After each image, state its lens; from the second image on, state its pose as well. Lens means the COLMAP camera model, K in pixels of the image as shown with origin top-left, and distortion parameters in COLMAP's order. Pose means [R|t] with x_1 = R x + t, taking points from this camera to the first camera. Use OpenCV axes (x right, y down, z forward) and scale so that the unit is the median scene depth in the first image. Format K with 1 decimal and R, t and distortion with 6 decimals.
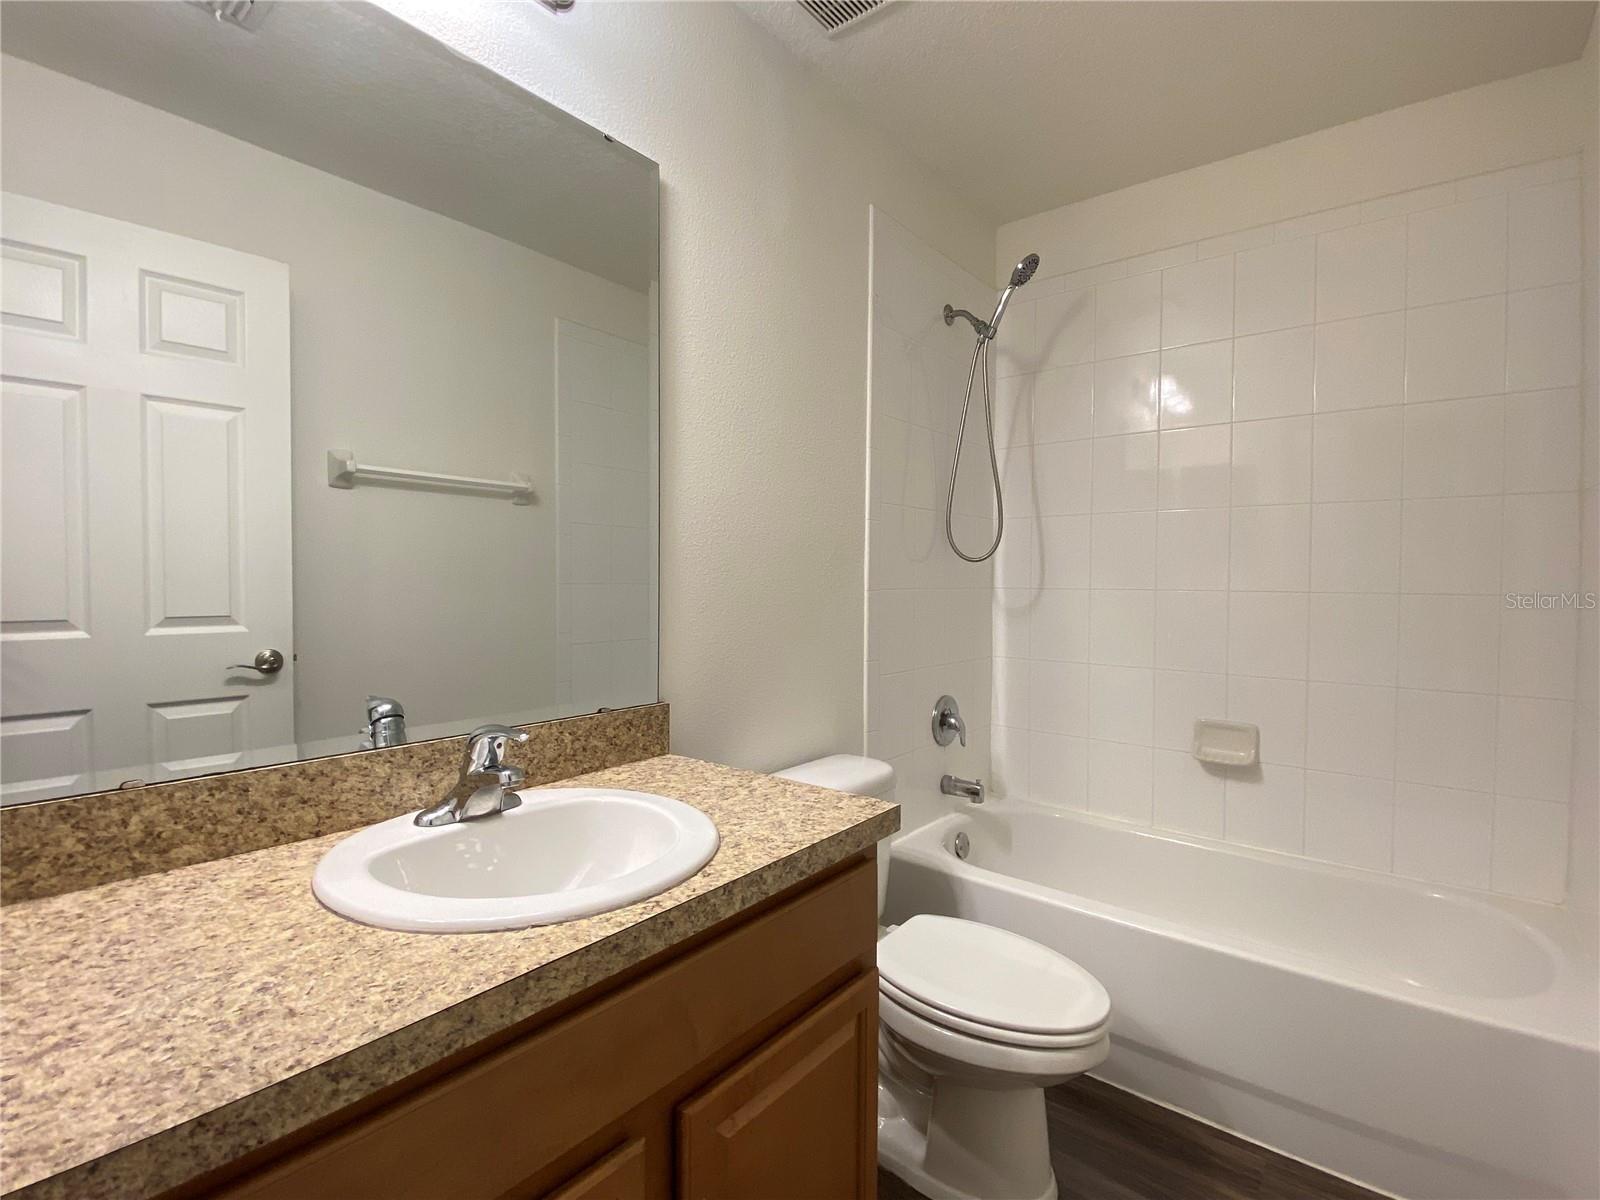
lens RADIAL K [[764.7, 0, 802.7], [0, 764.7, 593.0], [0, 0, 1]] dist [0.005142, -0.010462]
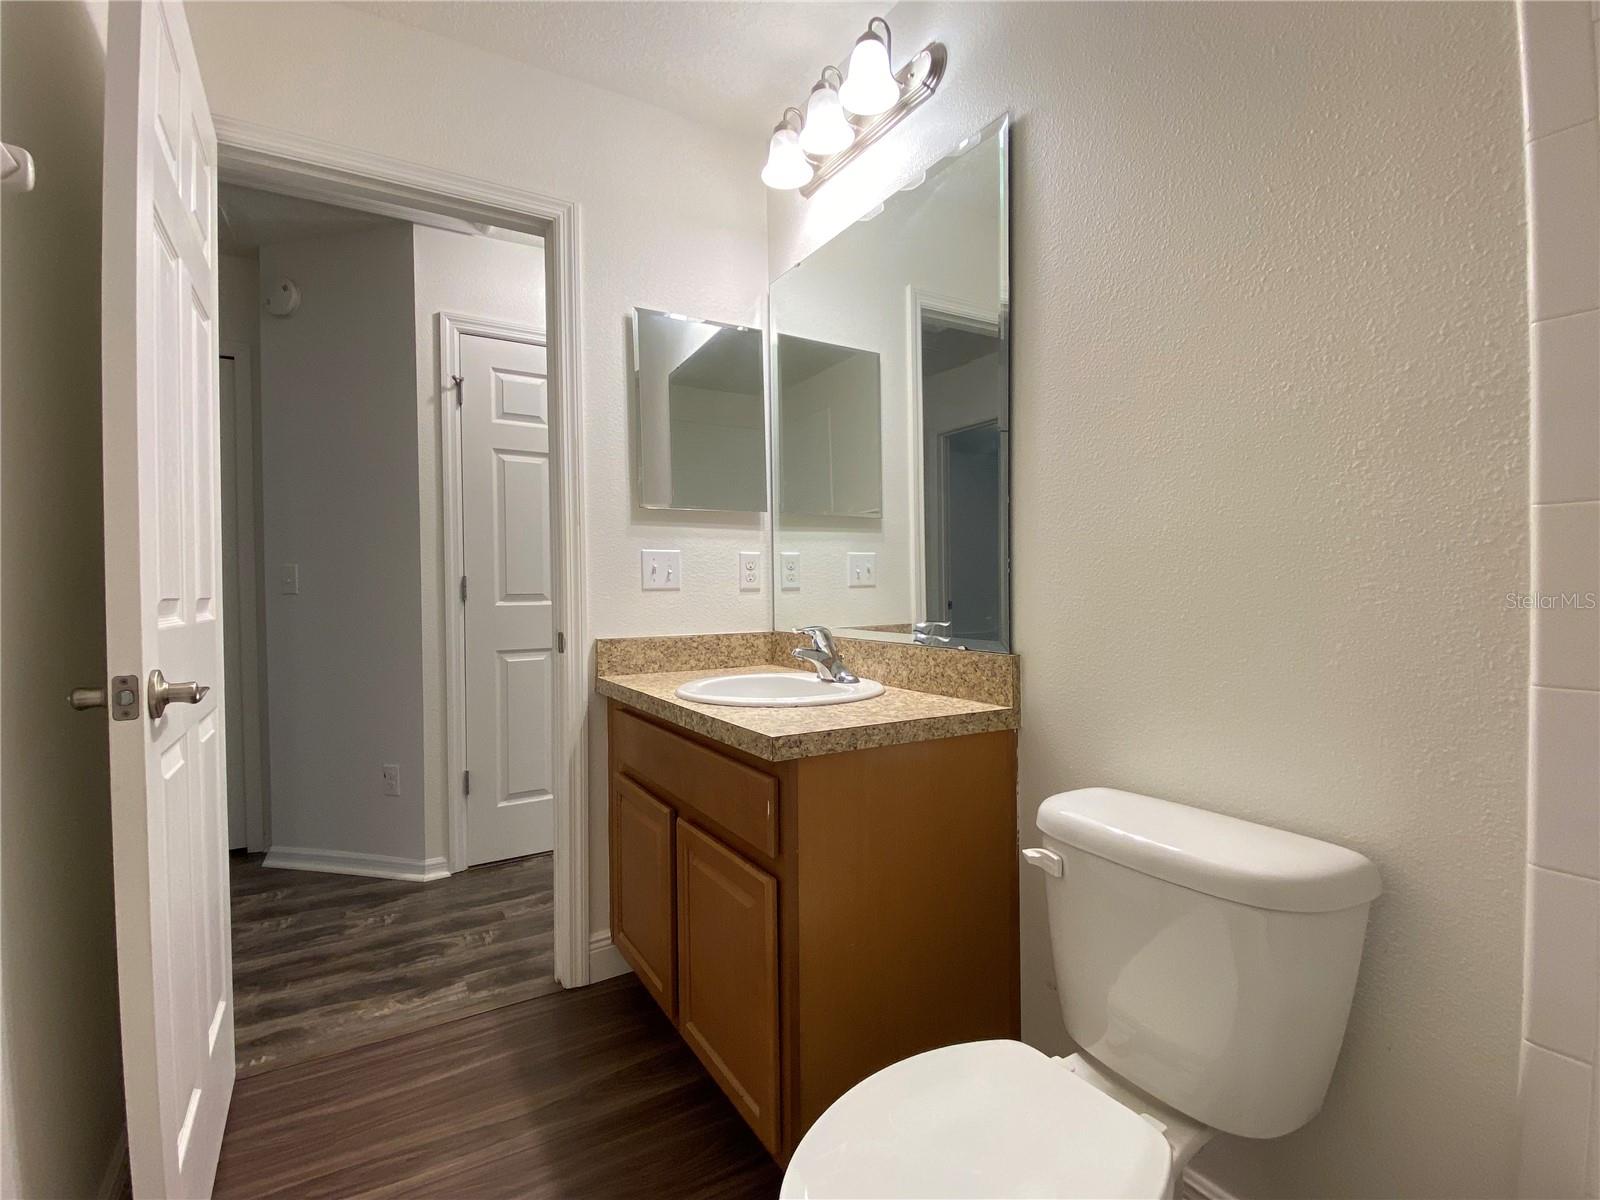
lens RADIAL K [[764.7, 0, 800.2], [0, 764.7, 593.0], [0, 0, 1]] dist [0.005142, -0.010462]
pose [[-0.349607, 0.016584, -0.936749, 0.972740], [-0.005090, 0.999795, 0.019600, 0.052509], [0.936882, 0.011621, -0.349451, 1.261840]]
